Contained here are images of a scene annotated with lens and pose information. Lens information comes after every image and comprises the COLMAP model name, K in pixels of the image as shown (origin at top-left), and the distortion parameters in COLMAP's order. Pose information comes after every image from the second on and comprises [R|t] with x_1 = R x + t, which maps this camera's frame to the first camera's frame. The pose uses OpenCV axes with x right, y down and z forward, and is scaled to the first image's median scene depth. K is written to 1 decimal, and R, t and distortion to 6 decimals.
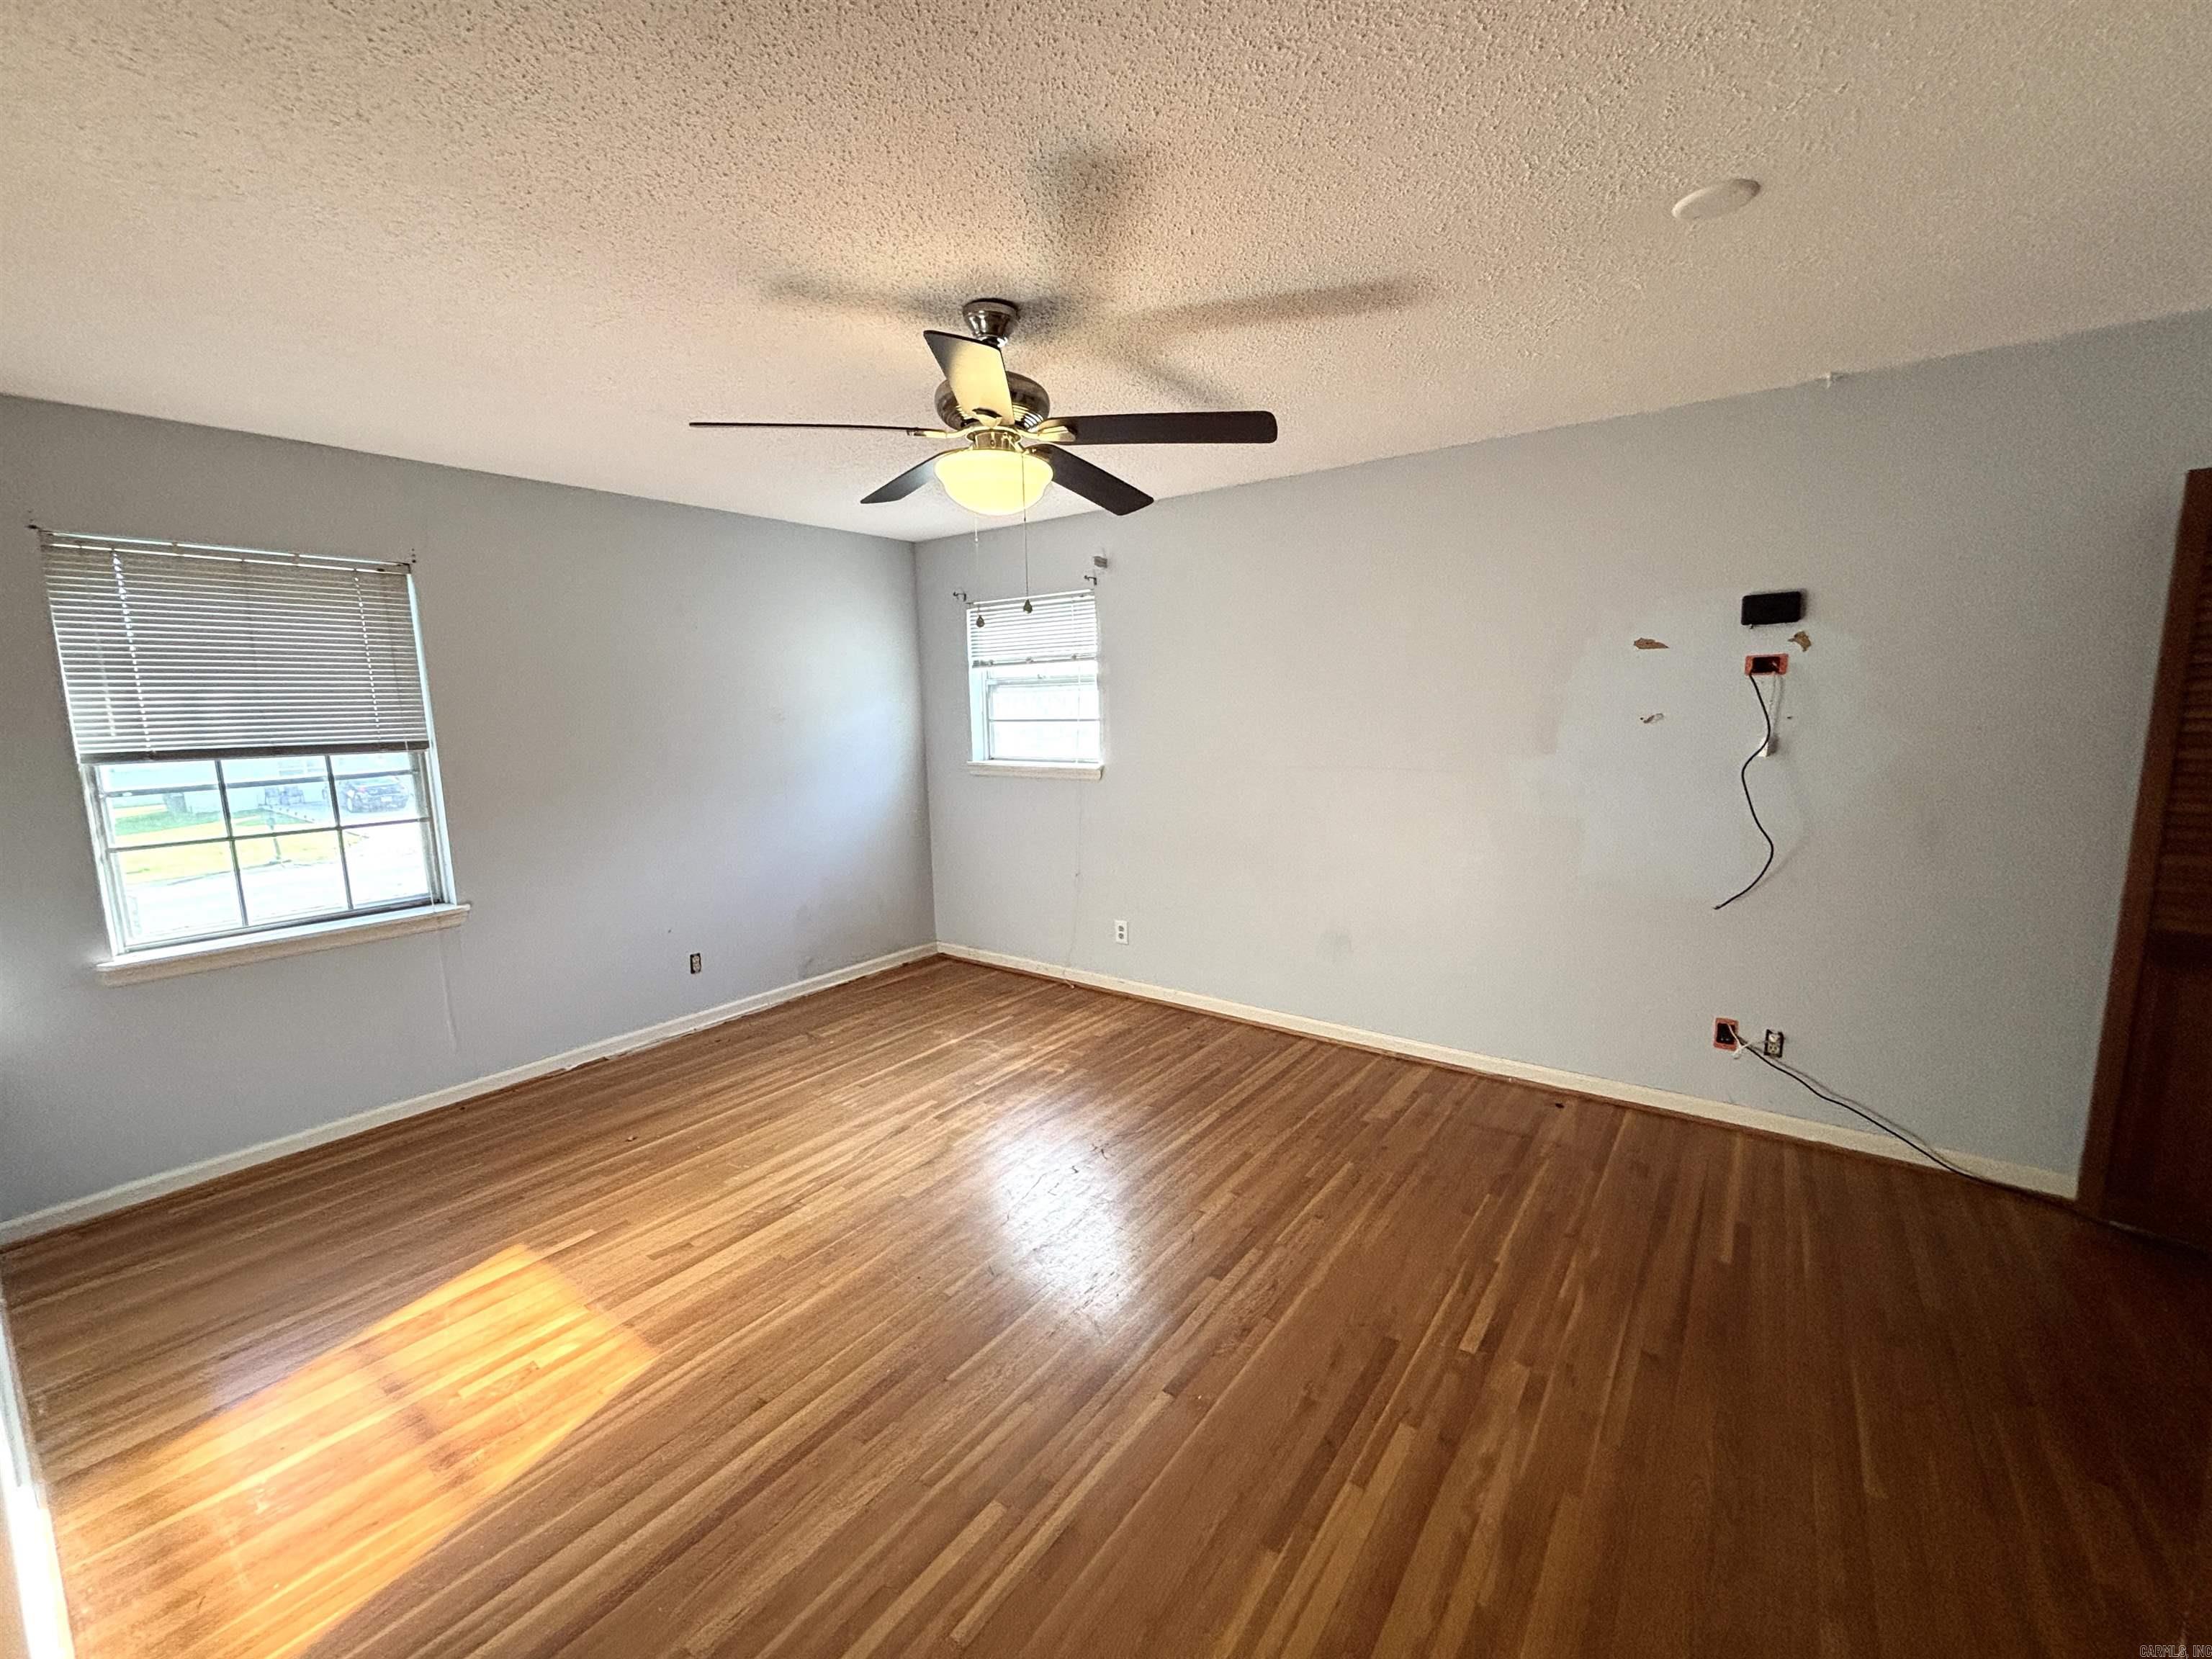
lens RADIAL K [[881.4, 0, 1105.4], [0, 881.4, 826.1], [0, 0, 1]] dist [0.010518, -0.003003]
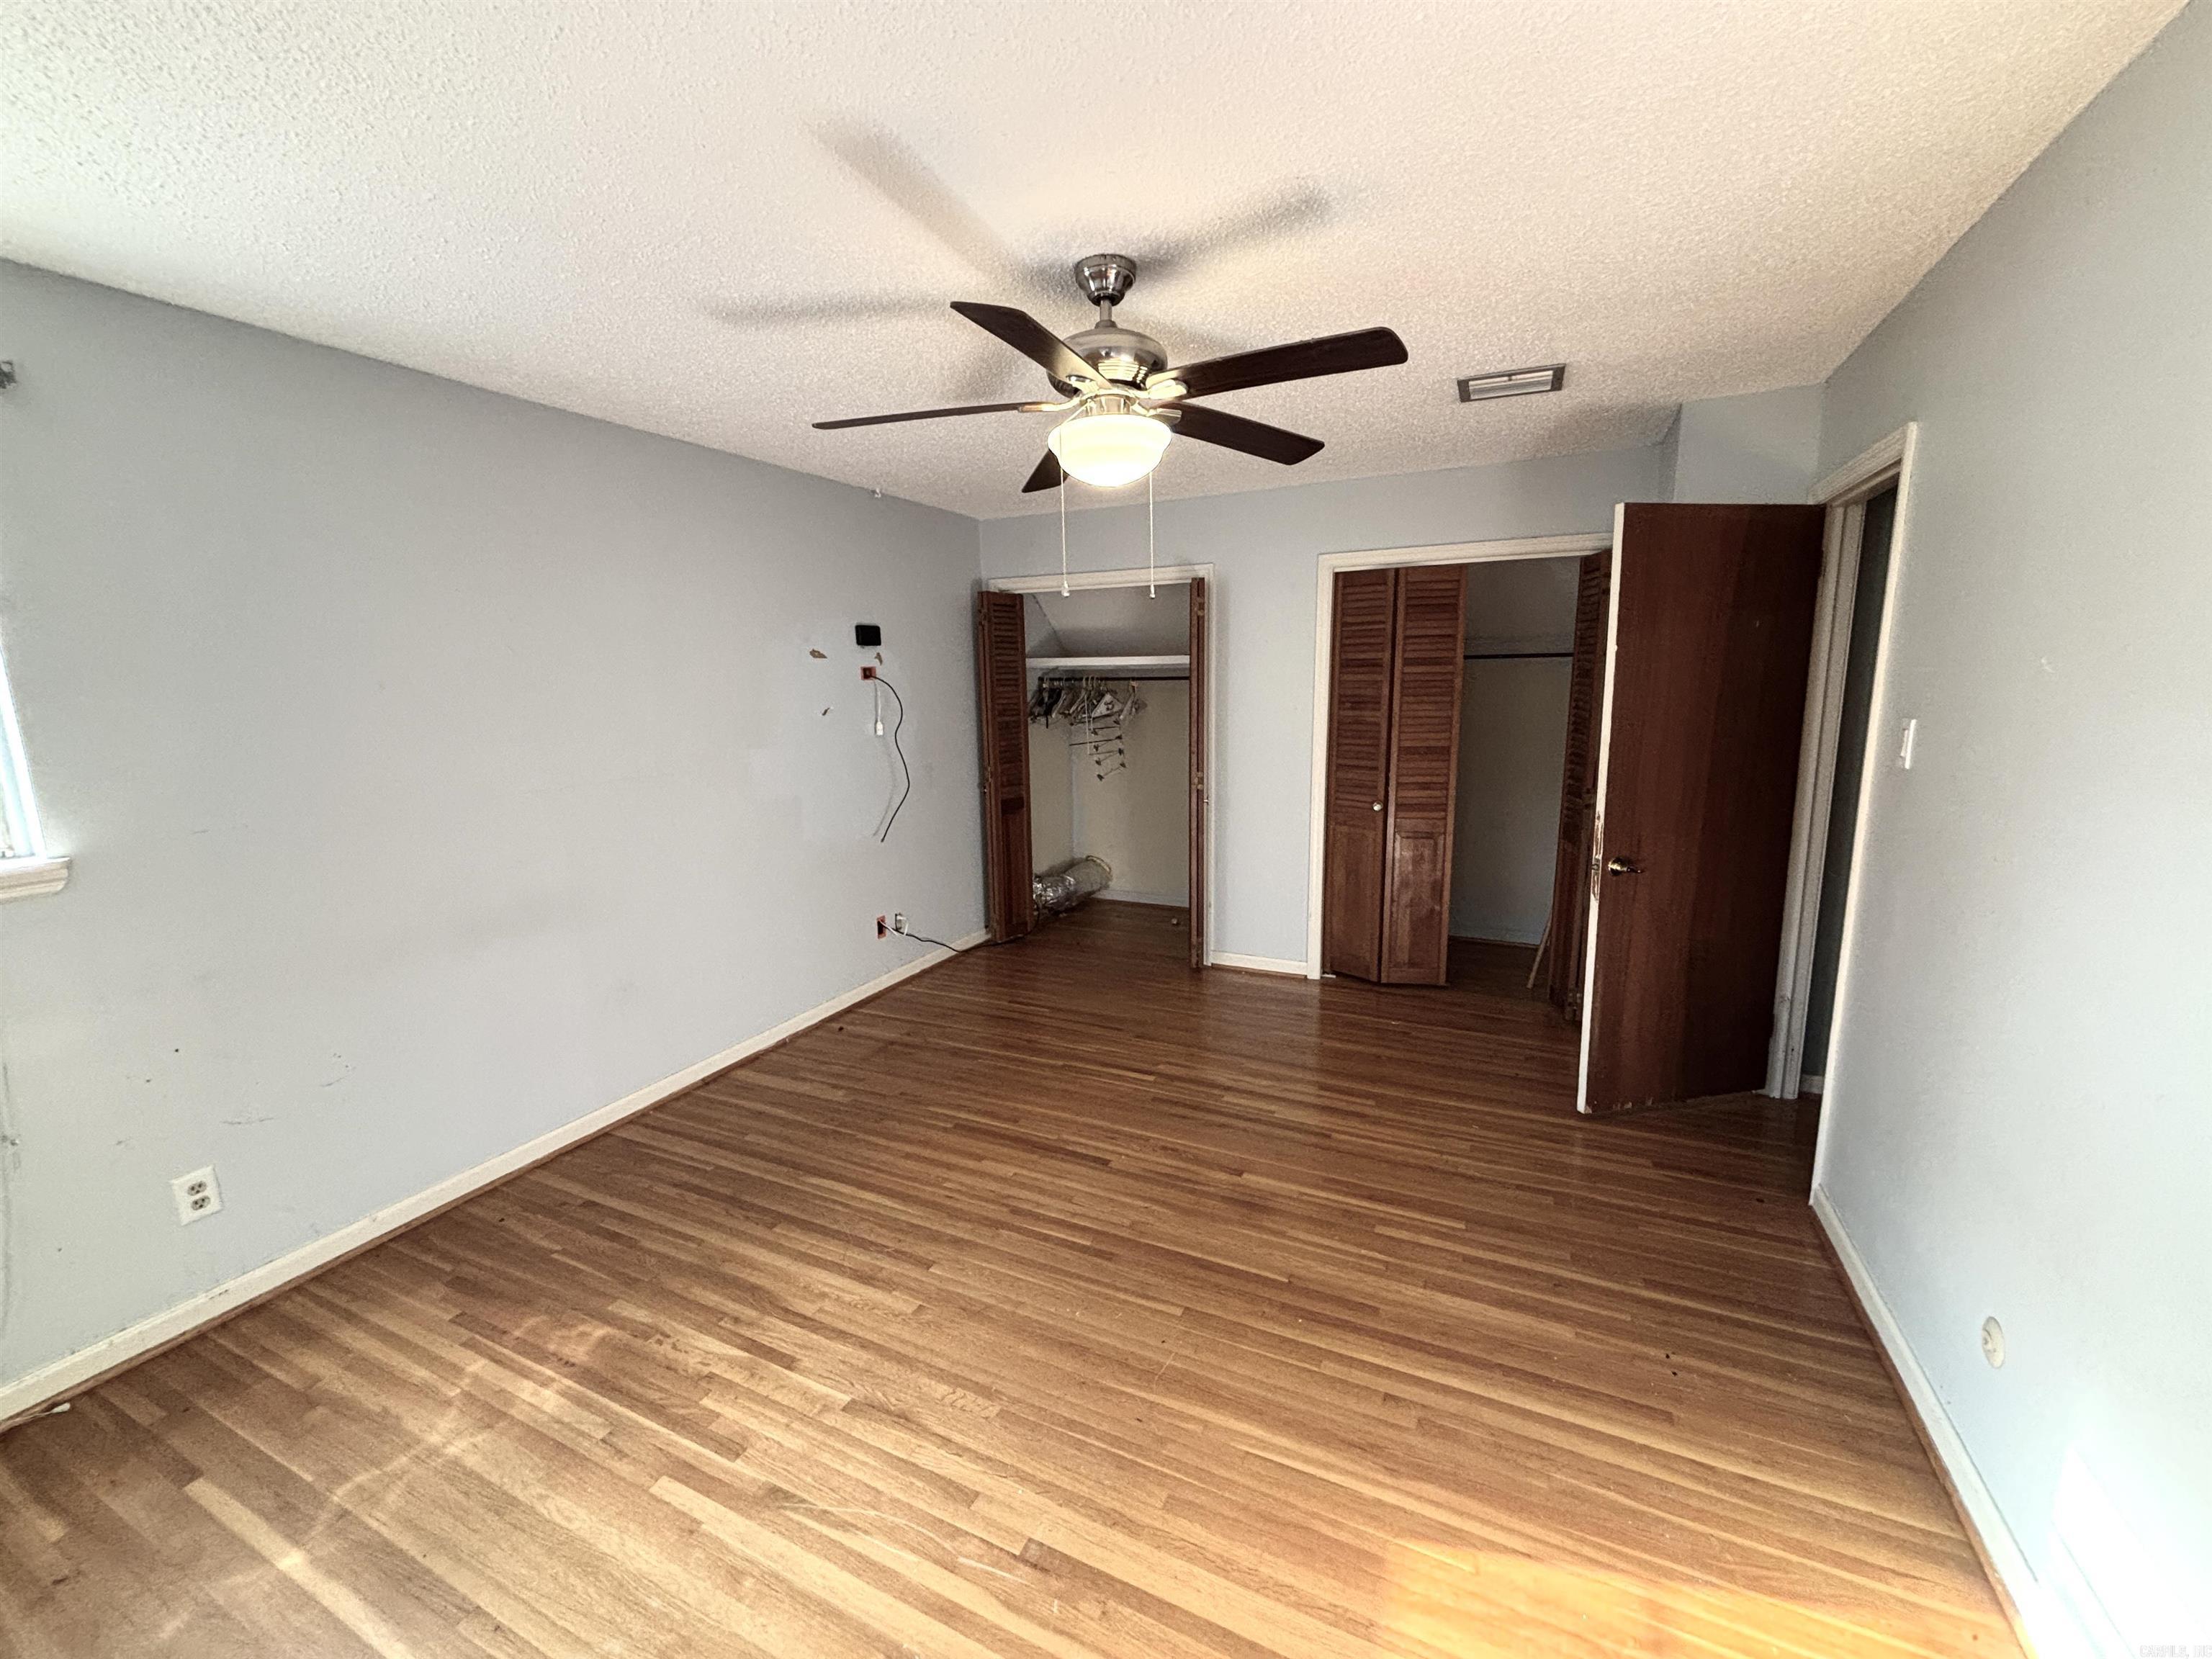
lens RADIAL K [[881.4, 0, 1099.1], [0, 881.4, 818.0], [0, 0, 1]] dist [0.010518, -0.003003]
pose [[-0.168982, -0.124268, 0.977754, -0.744784], [0.171393, 0.973201, 0.153310, -0.098961], [-0.970603, 0.193487, -0.143155, 0.823938]]
